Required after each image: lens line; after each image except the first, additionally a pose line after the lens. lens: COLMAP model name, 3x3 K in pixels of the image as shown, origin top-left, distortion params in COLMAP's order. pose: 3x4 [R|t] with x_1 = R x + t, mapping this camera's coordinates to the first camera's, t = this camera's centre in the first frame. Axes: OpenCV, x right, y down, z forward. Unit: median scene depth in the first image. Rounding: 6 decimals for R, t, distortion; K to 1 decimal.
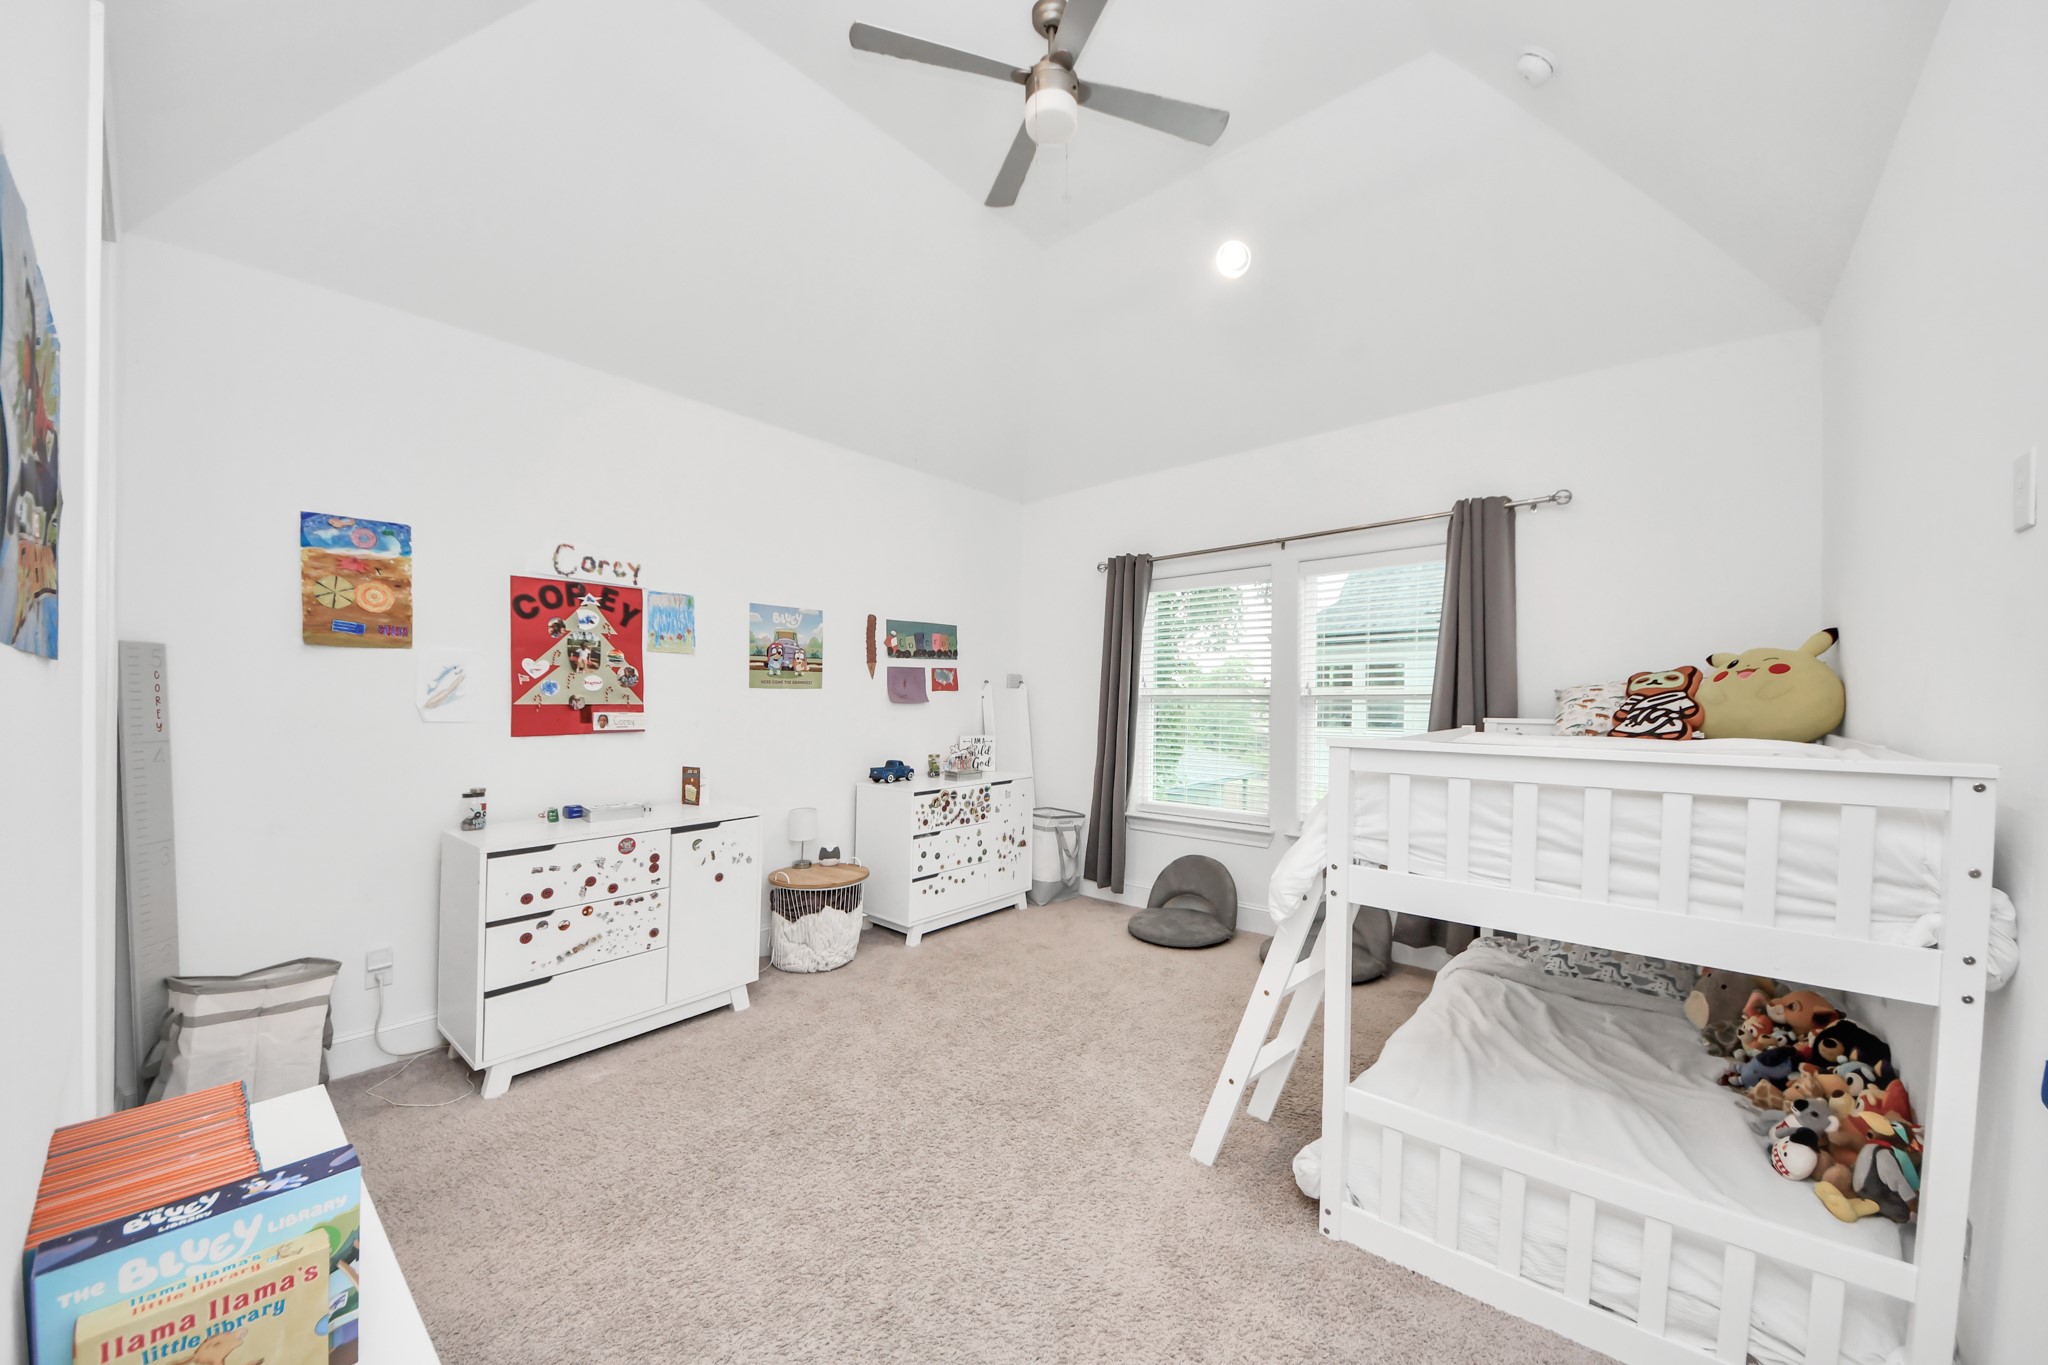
lens RADIAL K [[783.1, 0, 1021.8], [0, 783.1, 692.9], [0, 0, 1]] dist [0.065675, -0.000001]
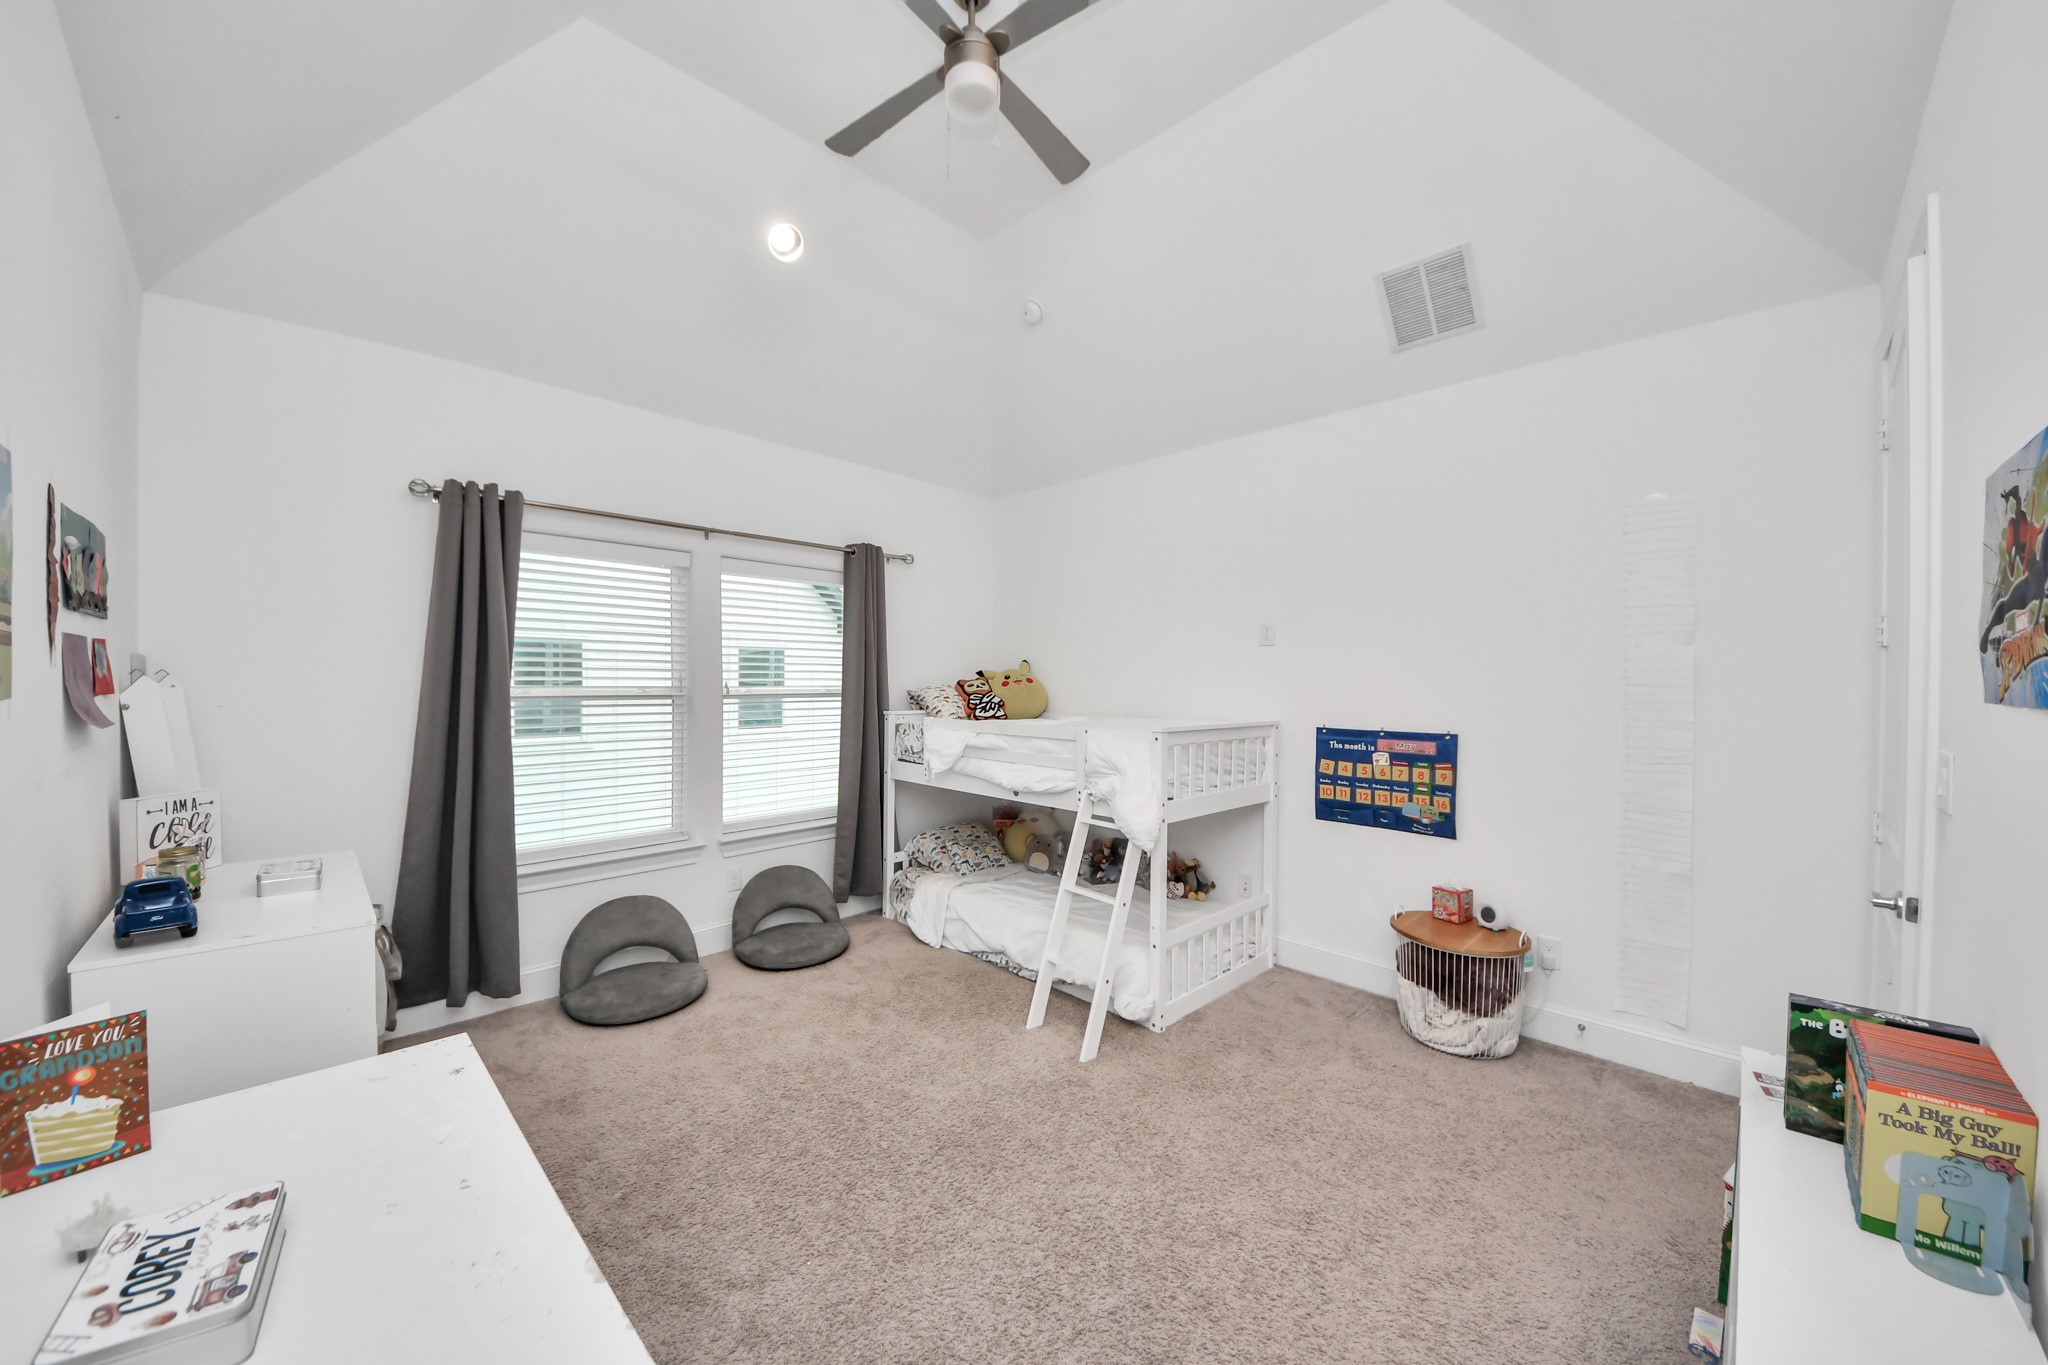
lens RADIAL K [[726.8, 0, 1047.8], [0, 726.8, 688.3], [0, 0, 1]] dist [0.014156, -0.013803]
pose [[0.035113, -0.006441, 0.999363, -0.532616], [-0.008008, 0.999945, 0.006726, -0.015024], [-0.999351, -0.008239, 0.035060, 0.580520]]
